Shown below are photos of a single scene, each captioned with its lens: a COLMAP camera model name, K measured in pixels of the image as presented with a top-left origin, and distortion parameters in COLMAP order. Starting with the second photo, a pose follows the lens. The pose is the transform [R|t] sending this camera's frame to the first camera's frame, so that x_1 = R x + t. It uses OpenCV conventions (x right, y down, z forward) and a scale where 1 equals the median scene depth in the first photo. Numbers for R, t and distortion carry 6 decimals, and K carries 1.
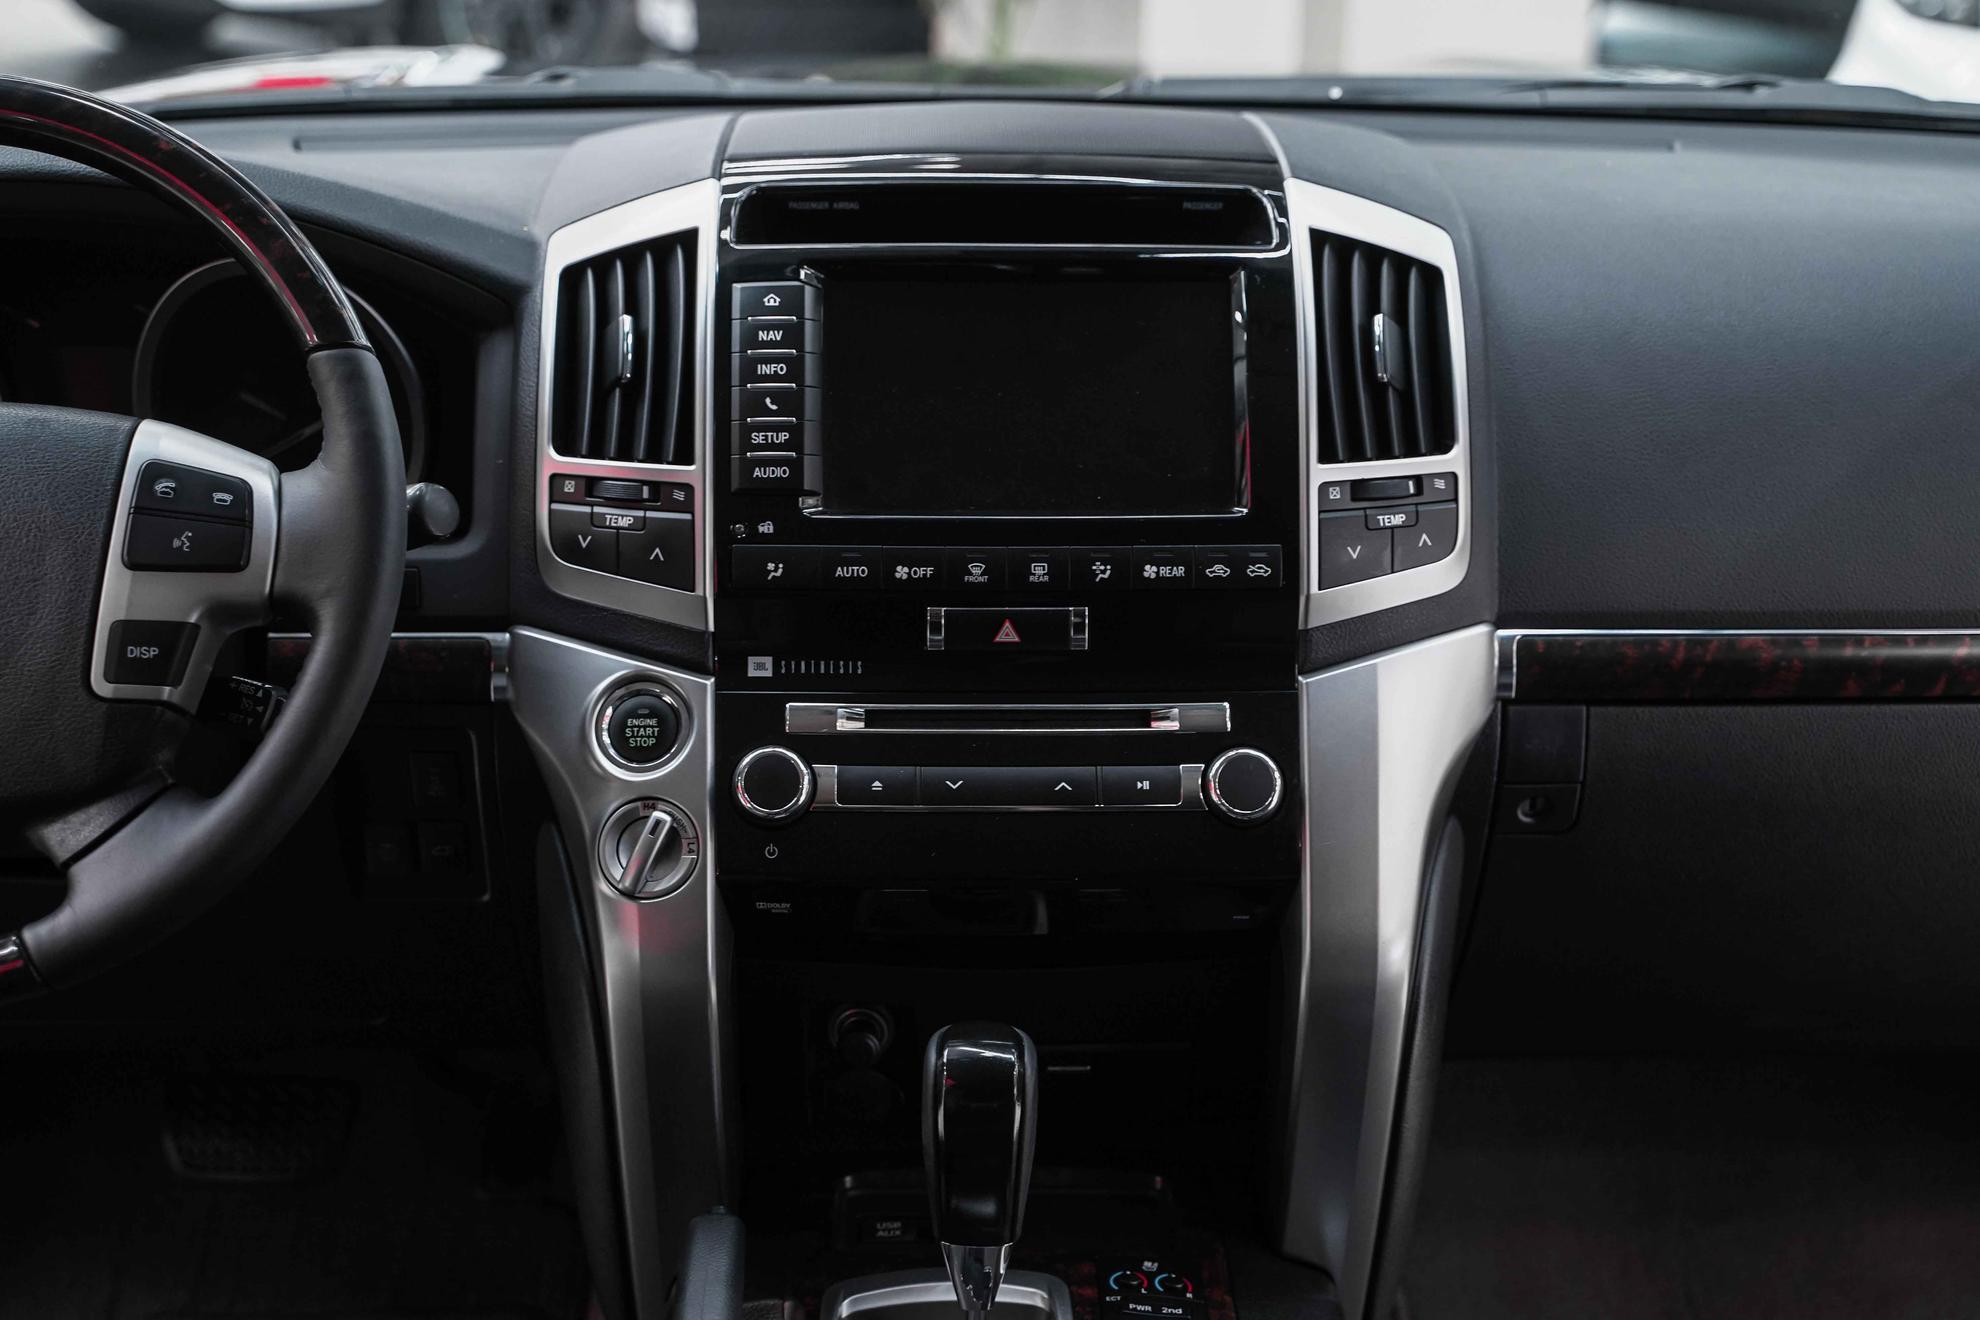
lens RADIAL K [[3190.2, 0, 1006.9], [0, 3190.2, 646.8], [0, 0, 1]] dist [0.009851, 0.000000]
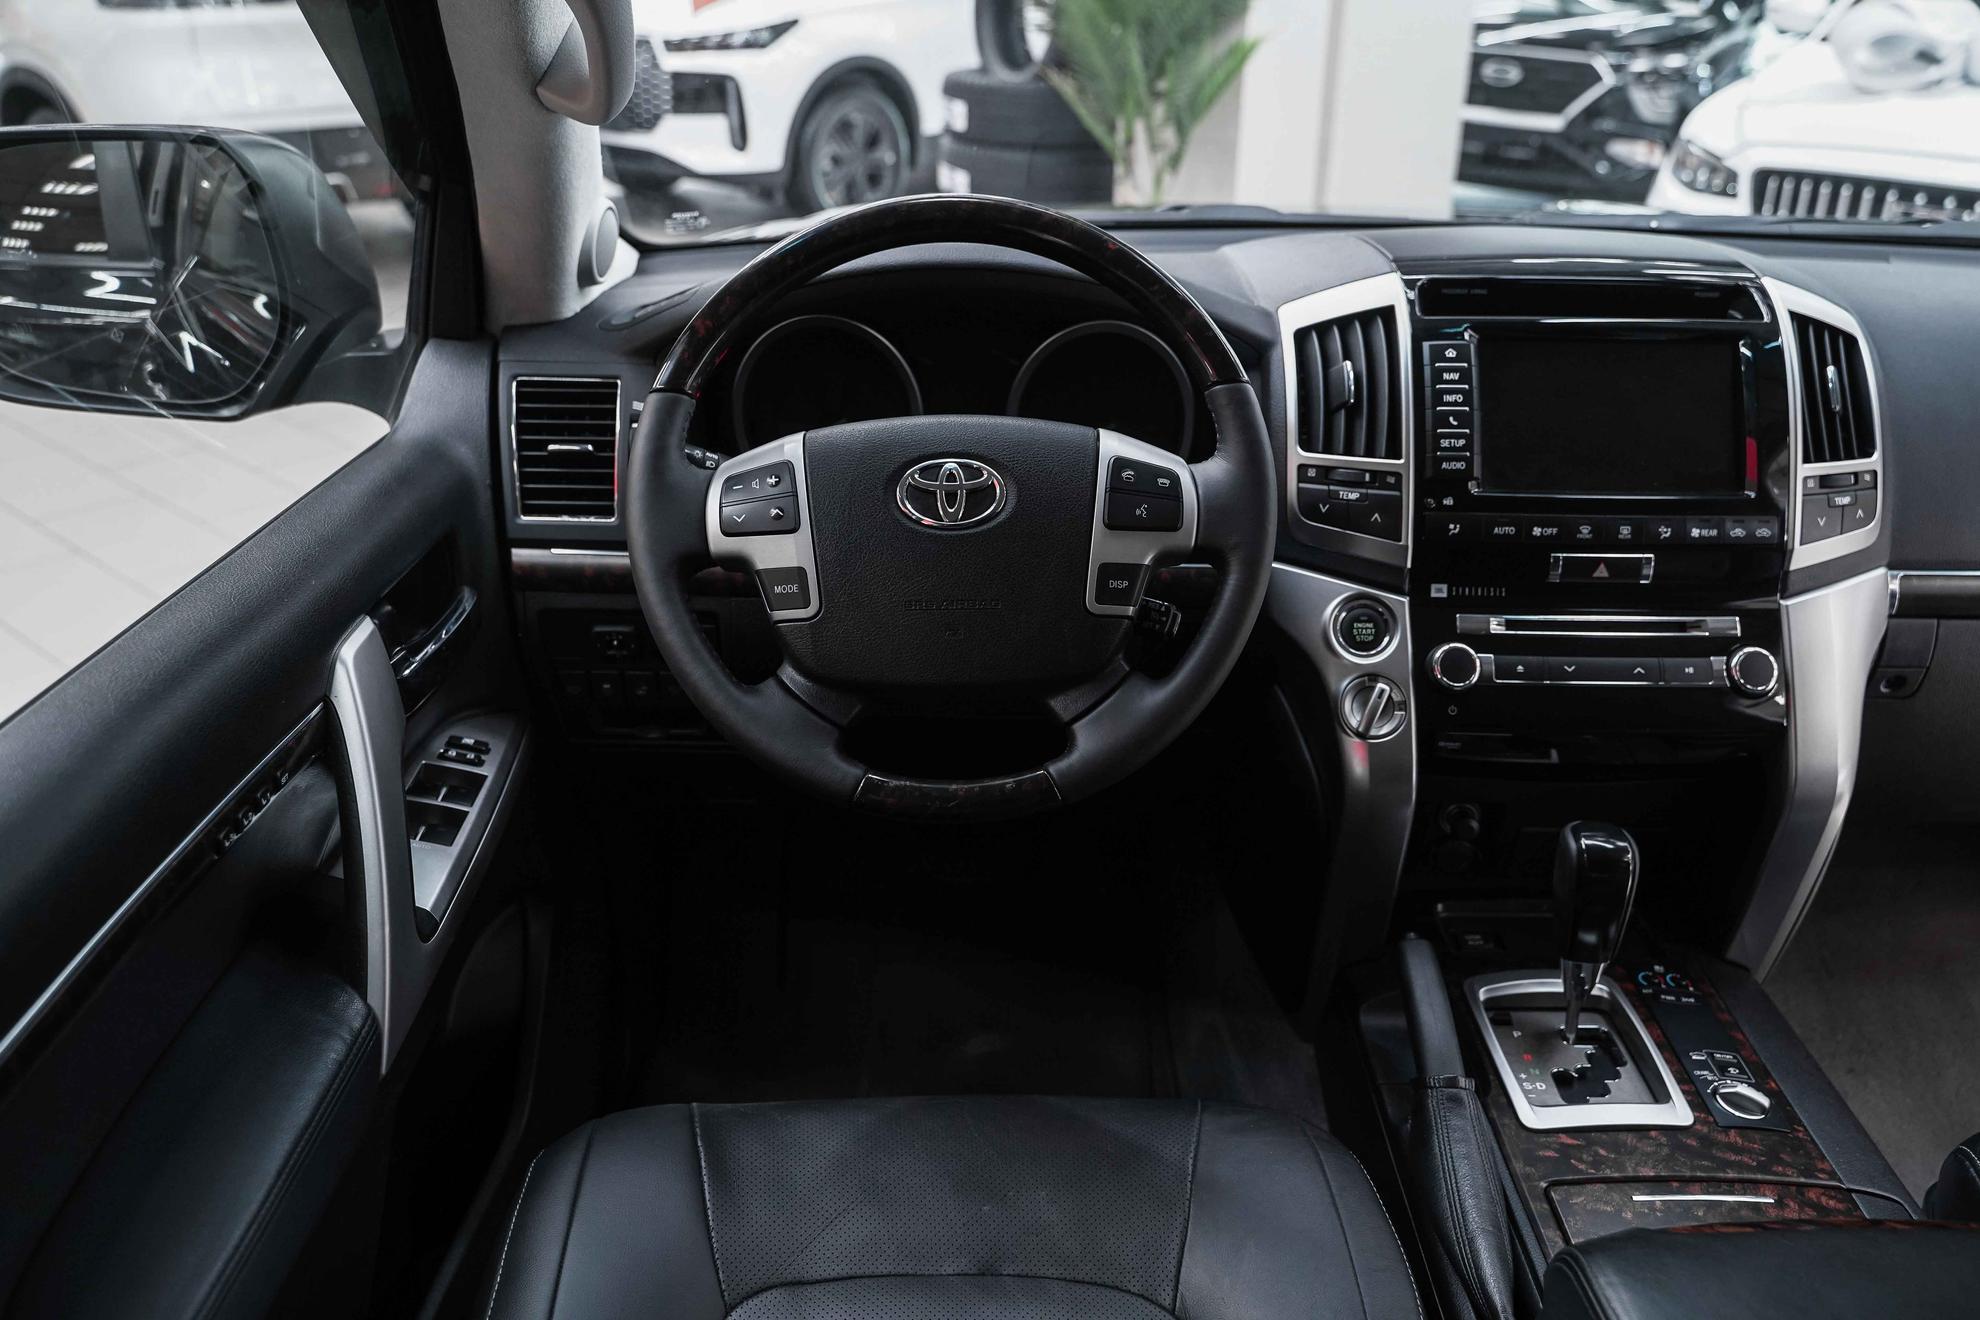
lens RADIAL K [[1665.1, 0, 991.6], [0, 1665.1, 650.3], [0, 0, 1]] dist [-0.025608, 0.046523]
pose [[0.999862, 0.013100, -0.010231, -0.287142], [-0.012280, 0.997002, 0.076400, -0.023961], [0.011202, -0.076264, 0.997025, 0.185930]]
